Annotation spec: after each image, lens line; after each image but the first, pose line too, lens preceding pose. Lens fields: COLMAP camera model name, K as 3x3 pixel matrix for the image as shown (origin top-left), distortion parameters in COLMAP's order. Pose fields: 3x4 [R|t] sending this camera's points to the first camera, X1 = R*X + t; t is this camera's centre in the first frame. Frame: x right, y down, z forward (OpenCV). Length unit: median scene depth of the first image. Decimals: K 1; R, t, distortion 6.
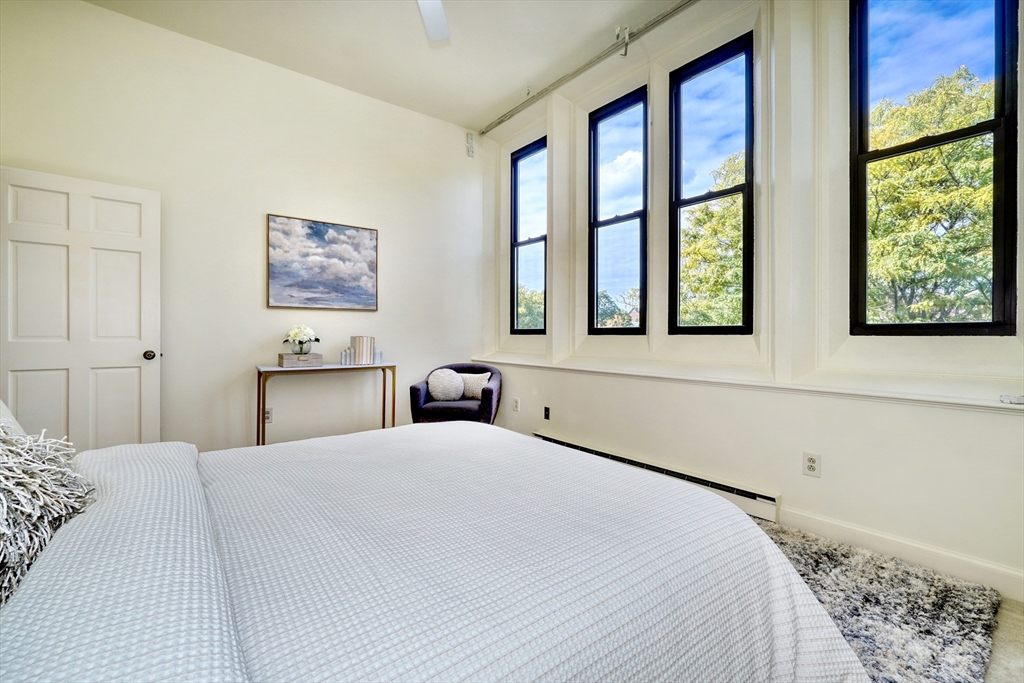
lens RADIAL K [[444.1, 0, 510.7], [0, 444.1, 337.2], [0, 0, 1]] dist [-0.011834, 0.005278]
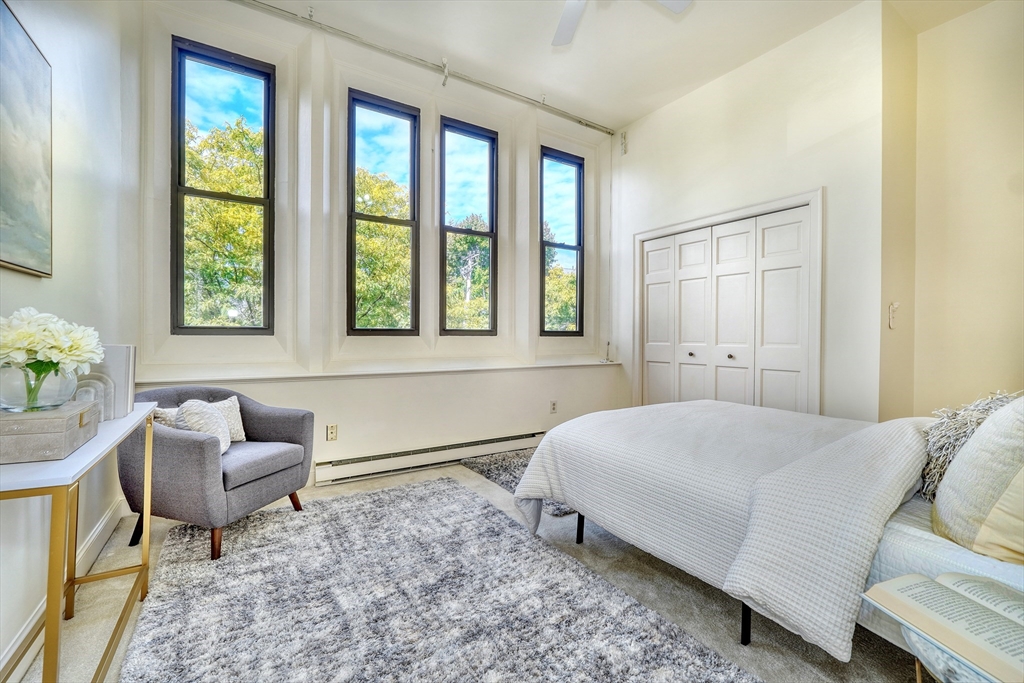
lens RADIAL K [[444.1, 0, 510.7], [0, 444.1, 337.2], [0, 0, 1]] dist [-0.011834, 0.005278]
pose [[0.080959, -0.003026, 0.996713, -0.776293], [0.002581, 0.999993, 0.002826, -0.004228], [-0.996714, 0.002343, 0.080966, 0.684476]]
